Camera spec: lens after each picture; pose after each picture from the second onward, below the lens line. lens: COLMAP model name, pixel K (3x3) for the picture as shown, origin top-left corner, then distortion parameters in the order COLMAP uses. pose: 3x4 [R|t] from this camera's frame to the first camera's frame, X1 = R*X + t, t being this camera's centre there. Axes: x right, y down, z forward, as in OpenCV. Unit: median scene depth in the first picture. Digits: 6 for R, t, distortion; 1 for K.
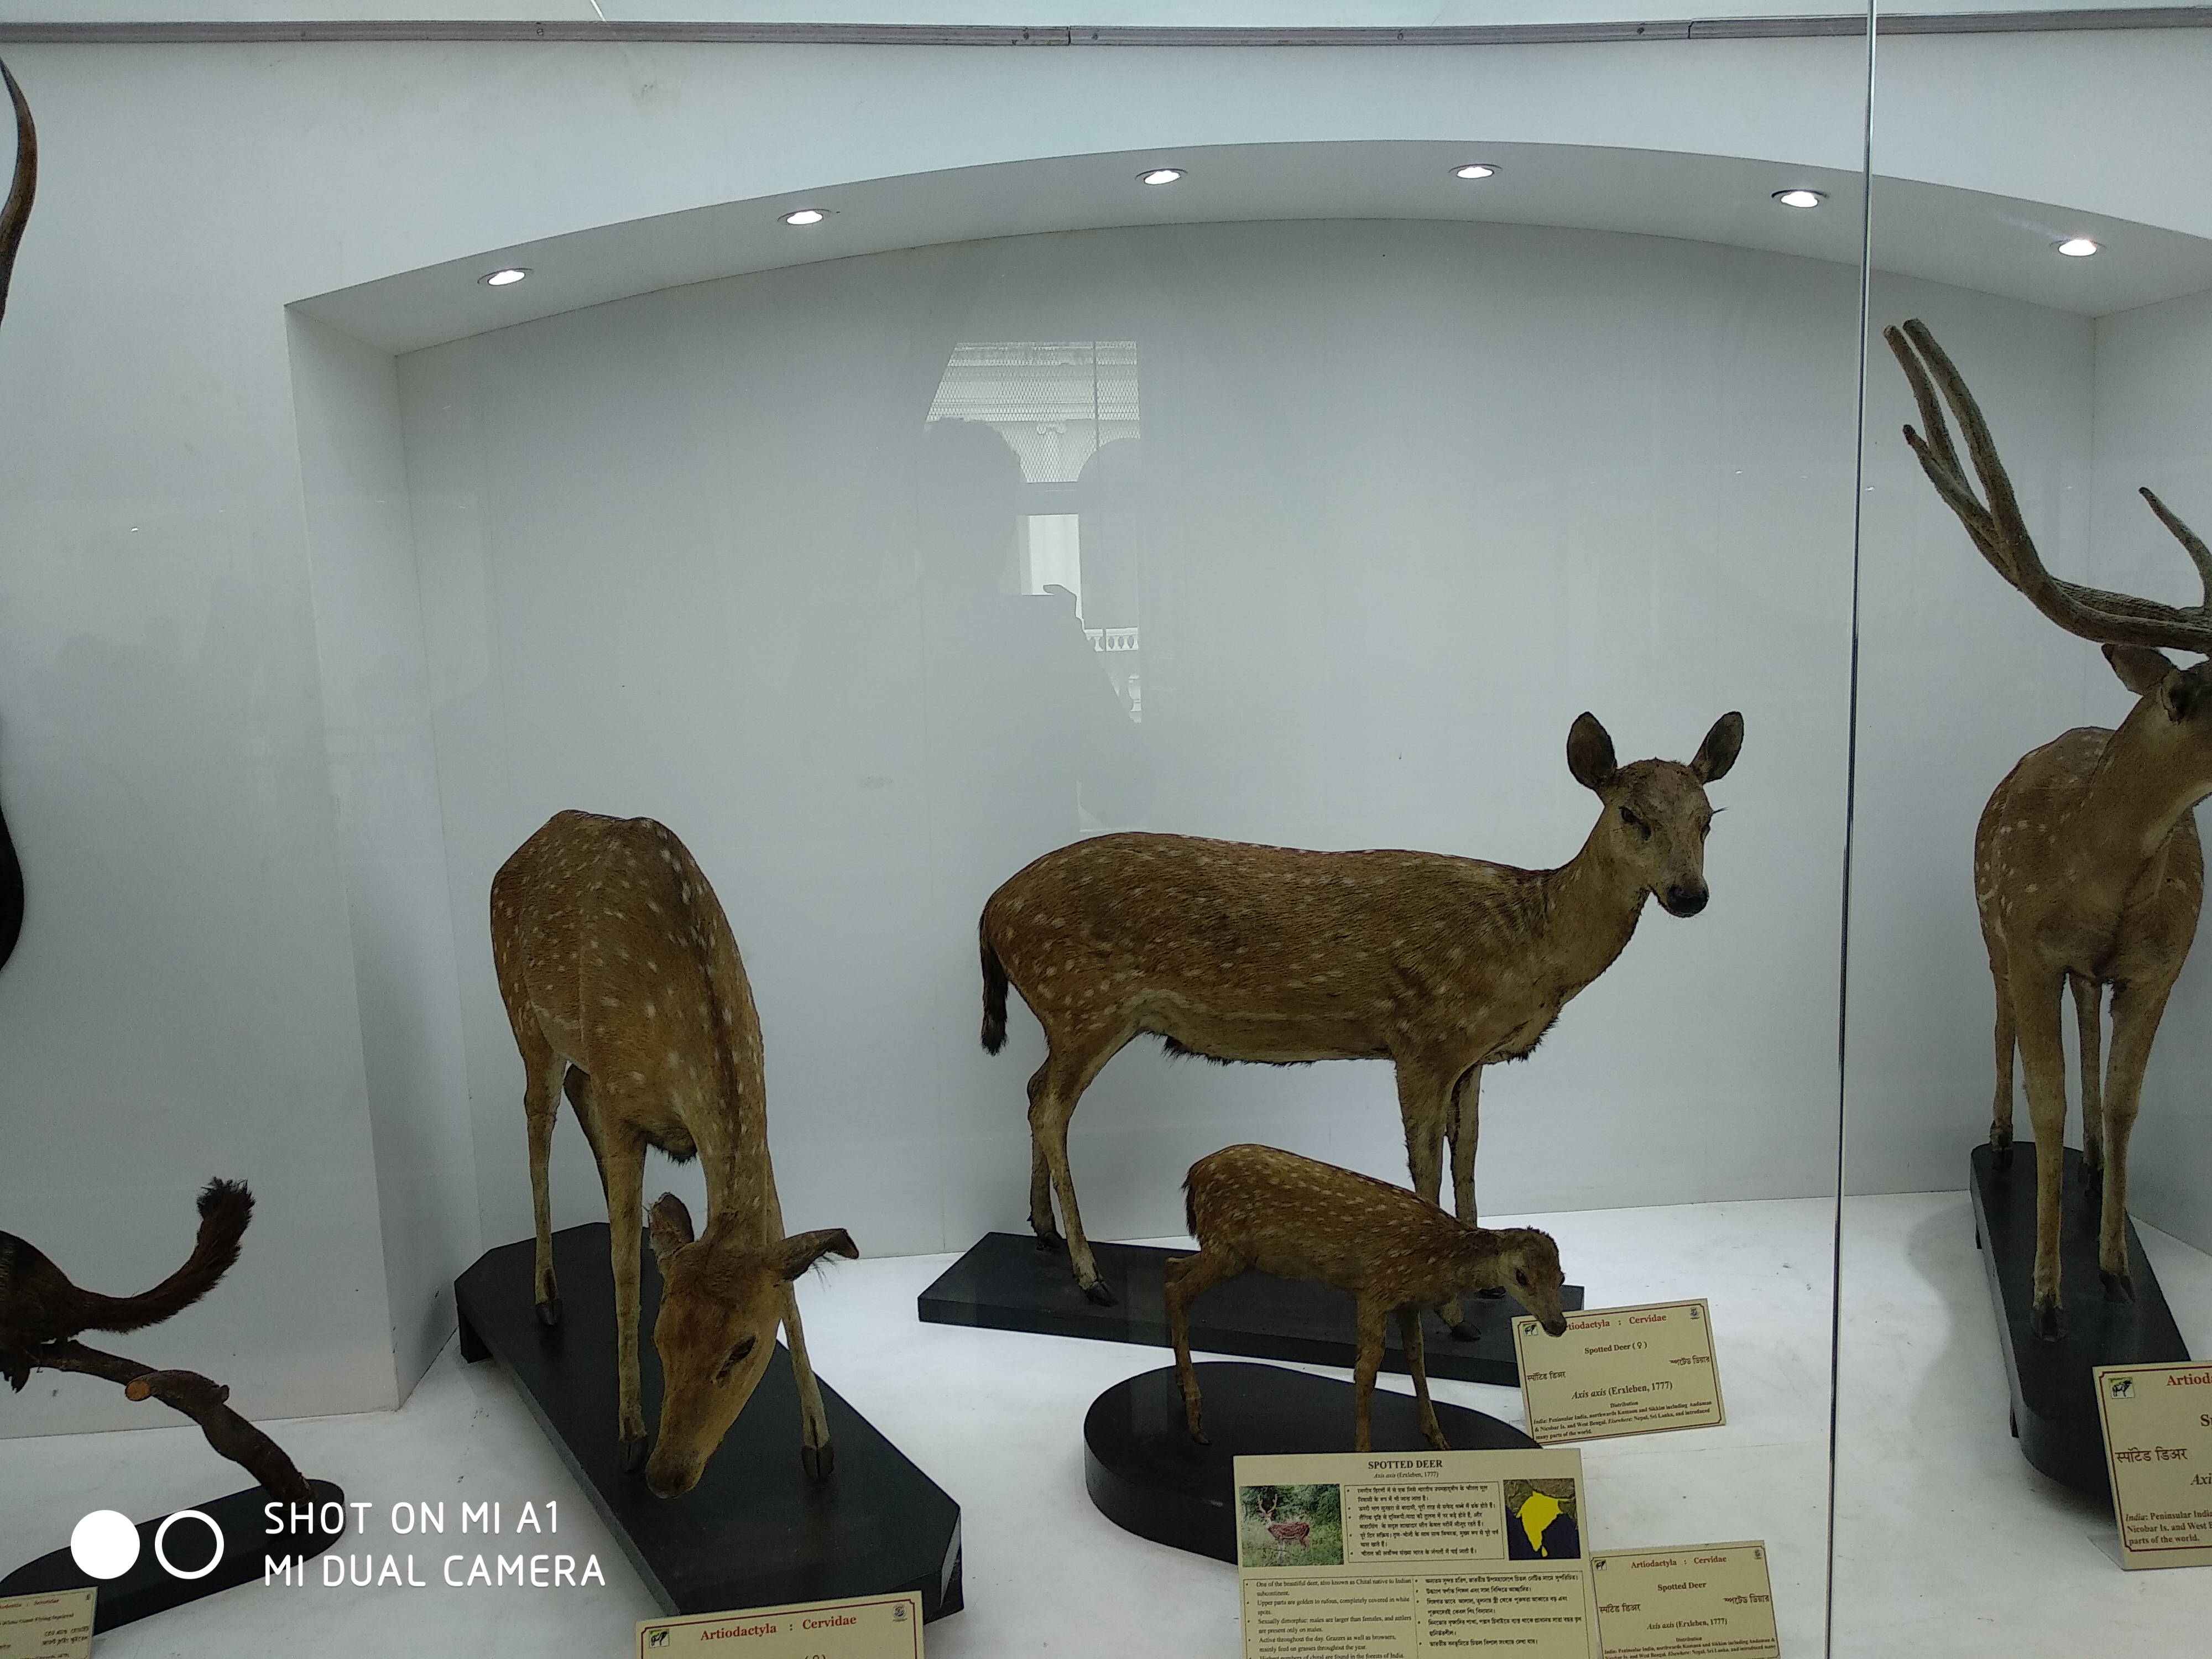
lens RADIAL K [[1875.4, 0, 1106.0], [0, 1875.4, 829.5], [0, 0, 1]] dist [0.009893, -0.045858]
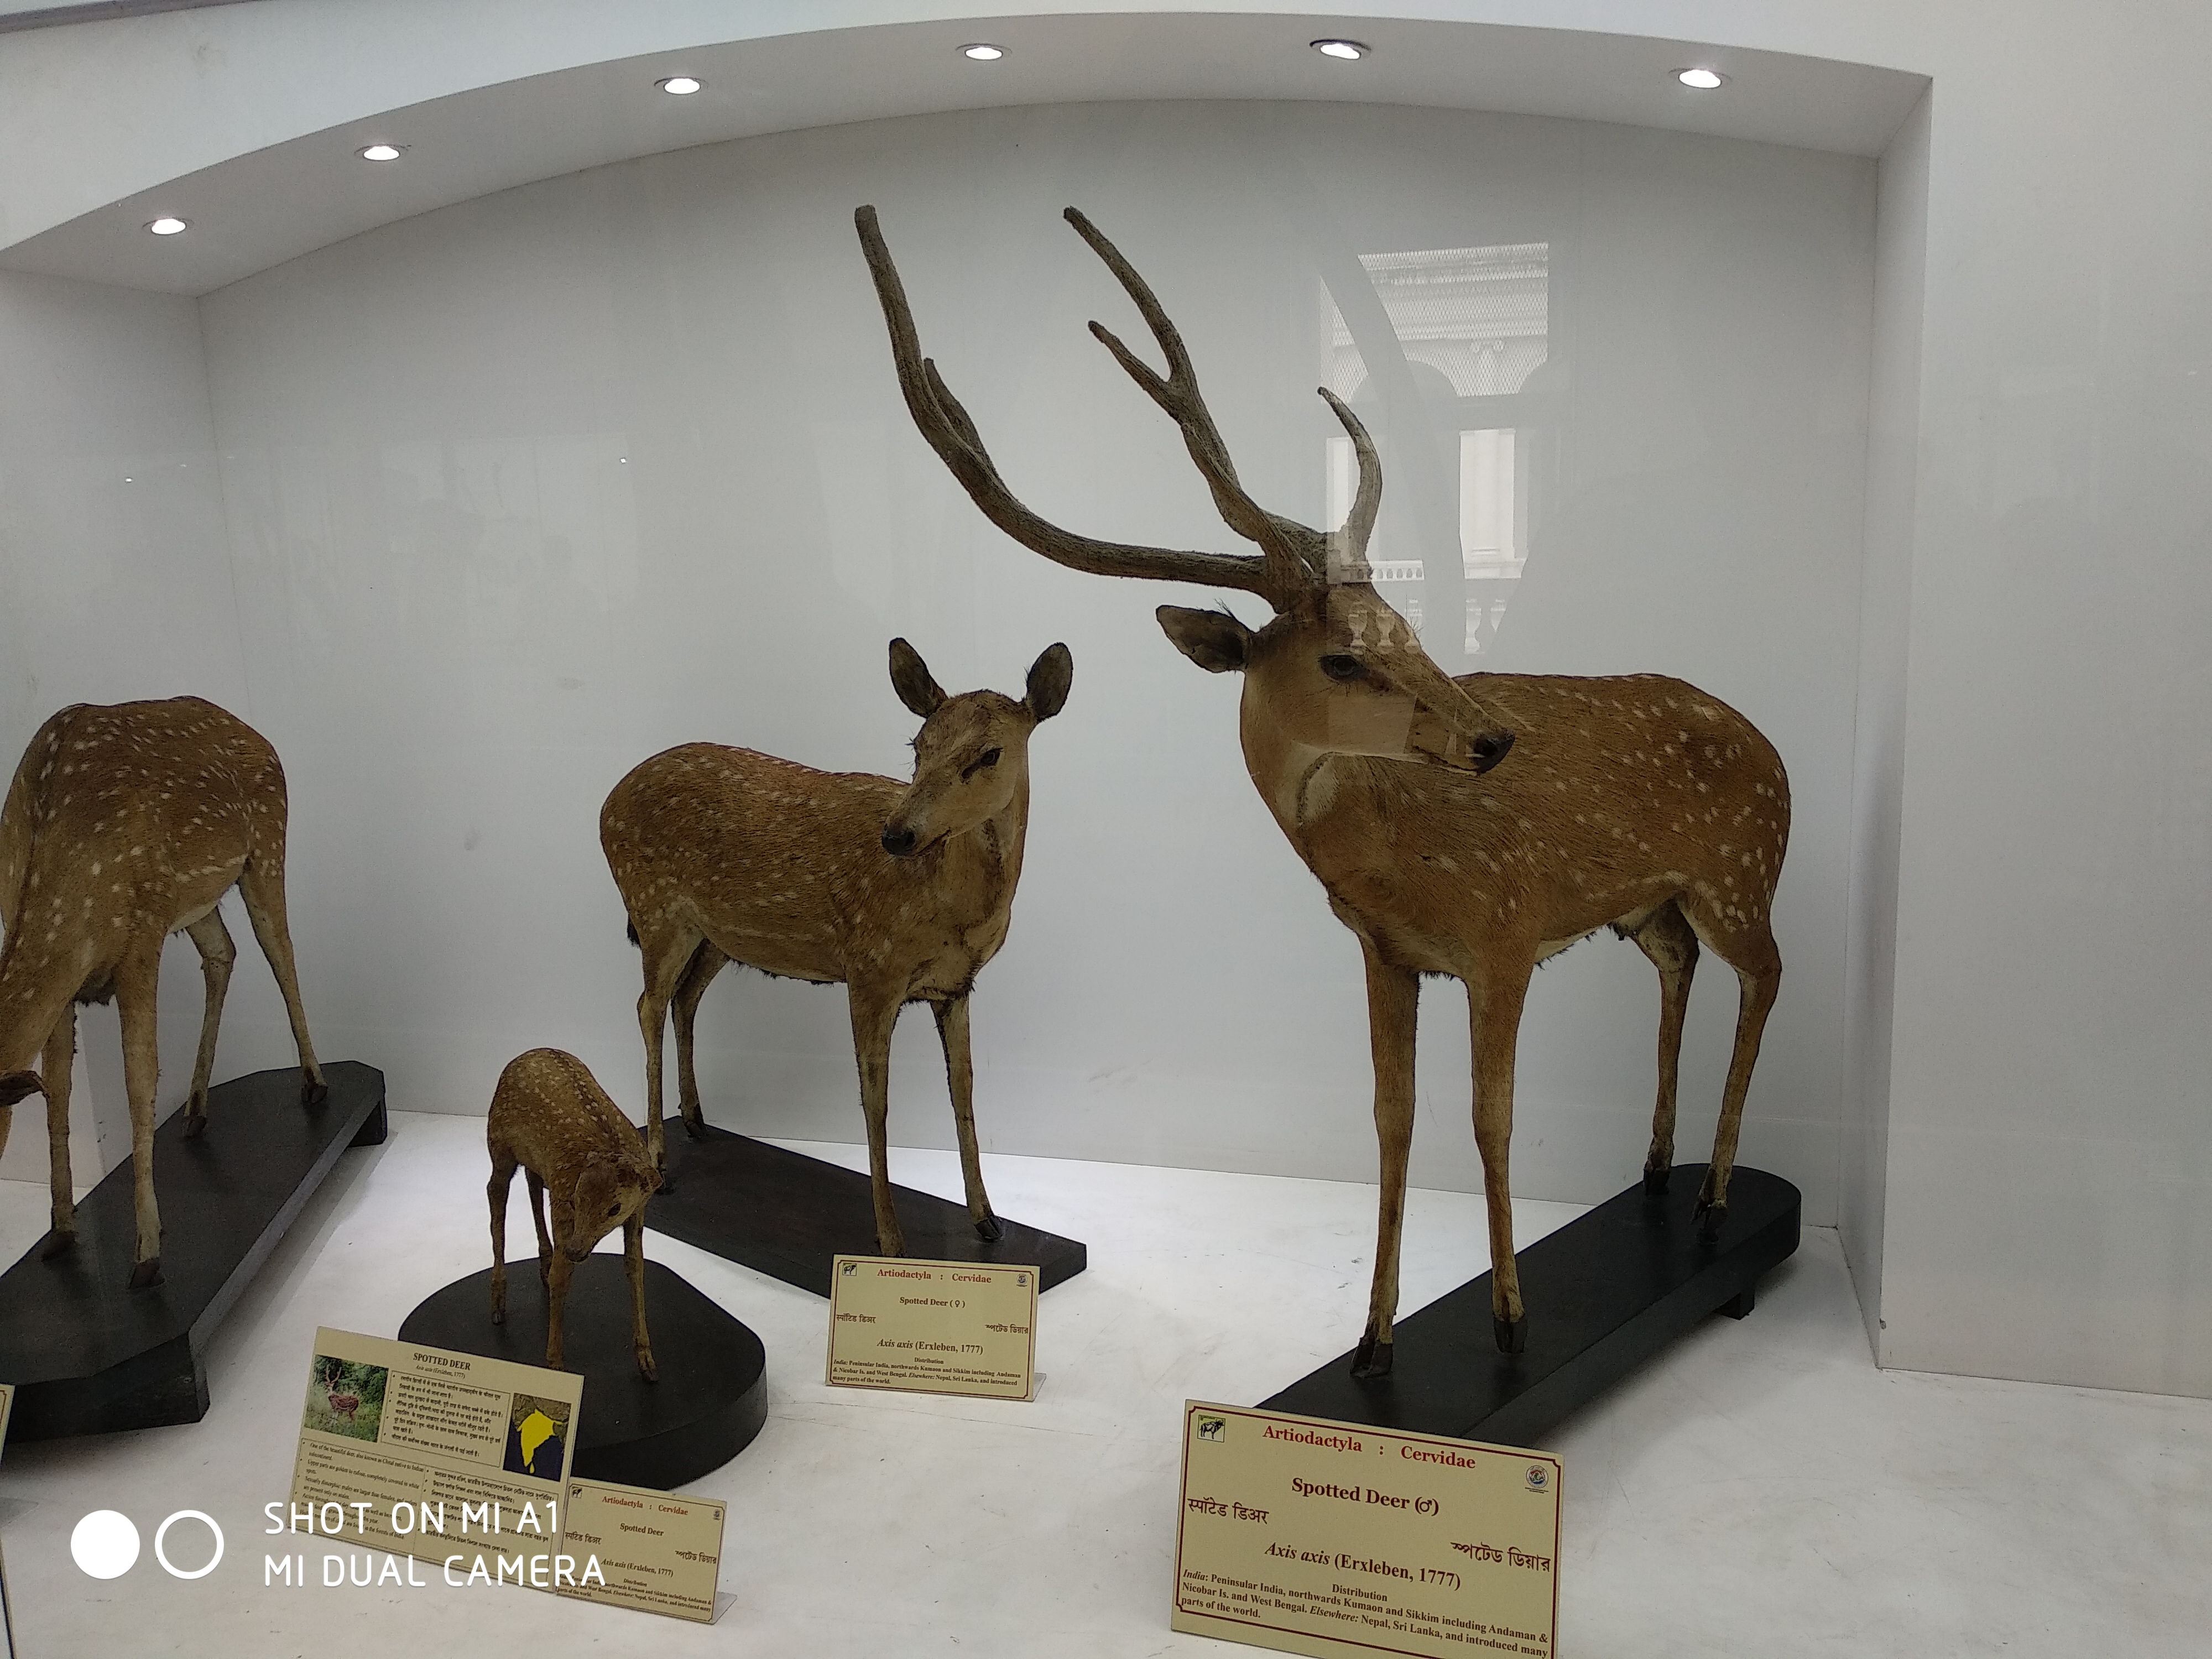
lens RADIAL K [[1875.4, 0, 1106.0], [0, 1875.4, 829.5], [0, 0, 1]] dist [0.009893, -0.045858]
pose [[0.923991, 0.066076, -0.376661, 0.714955], [-0.045709, 0.996981, 0.062768, -0.030557], [0.379672, -0.040780, 0.924222, 0.157557]]
